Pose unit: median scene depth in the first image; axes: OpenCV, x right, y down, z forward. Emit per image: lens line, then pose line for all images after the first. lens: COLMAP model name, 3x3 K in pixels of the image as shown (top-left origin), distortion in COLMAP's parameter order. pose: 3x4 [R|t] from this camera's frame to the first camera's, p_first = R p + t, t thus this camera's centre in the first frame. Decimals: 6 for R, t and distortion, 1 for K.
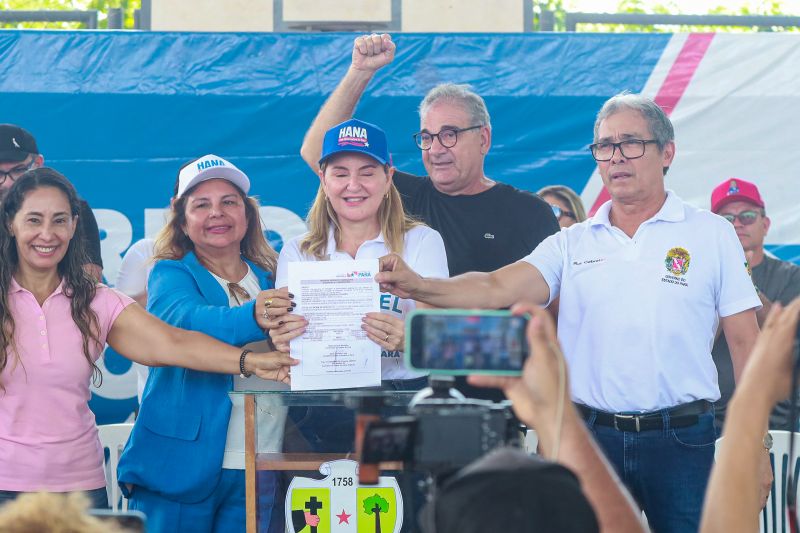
lens RADIAL K [[1646.0, 0, 400.0], [0, 1646.0, 266.5], [0, 0, 1]] dist [-0.061709, 0.128138]
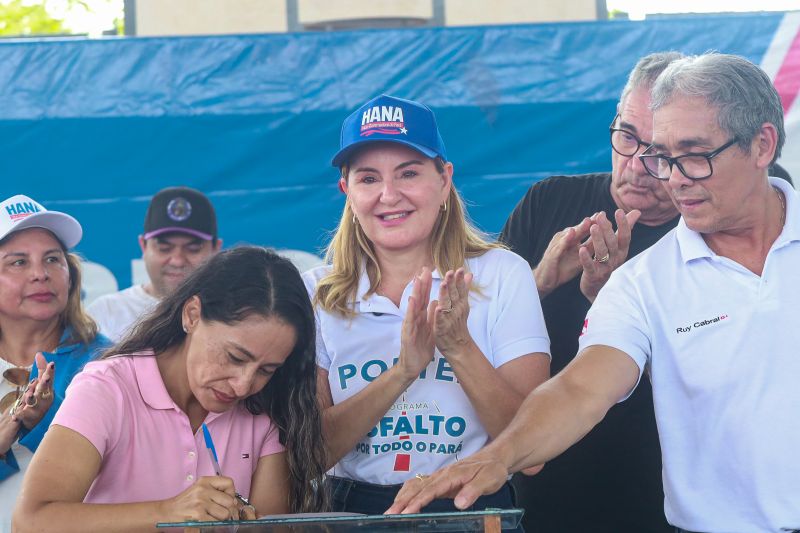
lens RADIAL K [[1607.7, 0, 477.8], [0, 1607.7, 264.1], [0, 0, 1]] dist [-0.026199, 0.098511]
pose [[0.999061, -0.037821, 0.021156, -0.003800], [0.038596, 0.998551, -0.037496, 0.002699], [-0.019707, 0.038277, 0.999073, 0.228525]]
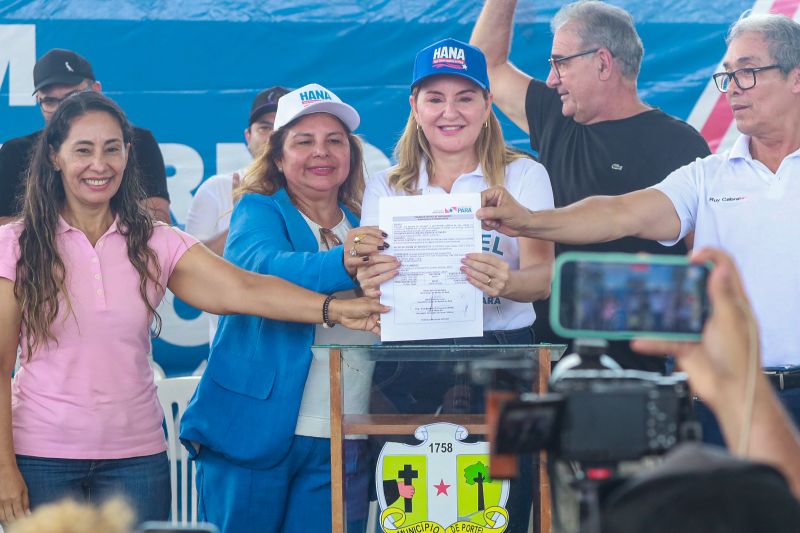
lens RADIAL K [[1607.7, 0, 477.8], [0, 1607.7, 264.1], [0, 0, 1]] dist [-0.026199, 0.098511]
pose [[0.999987, 0.000426, 0.005006, -0.010986], [-0.000605, 0.999365, 0.035639, 0.001135], [-0.004987, -0.035641, 0.999352, 0.080979]]
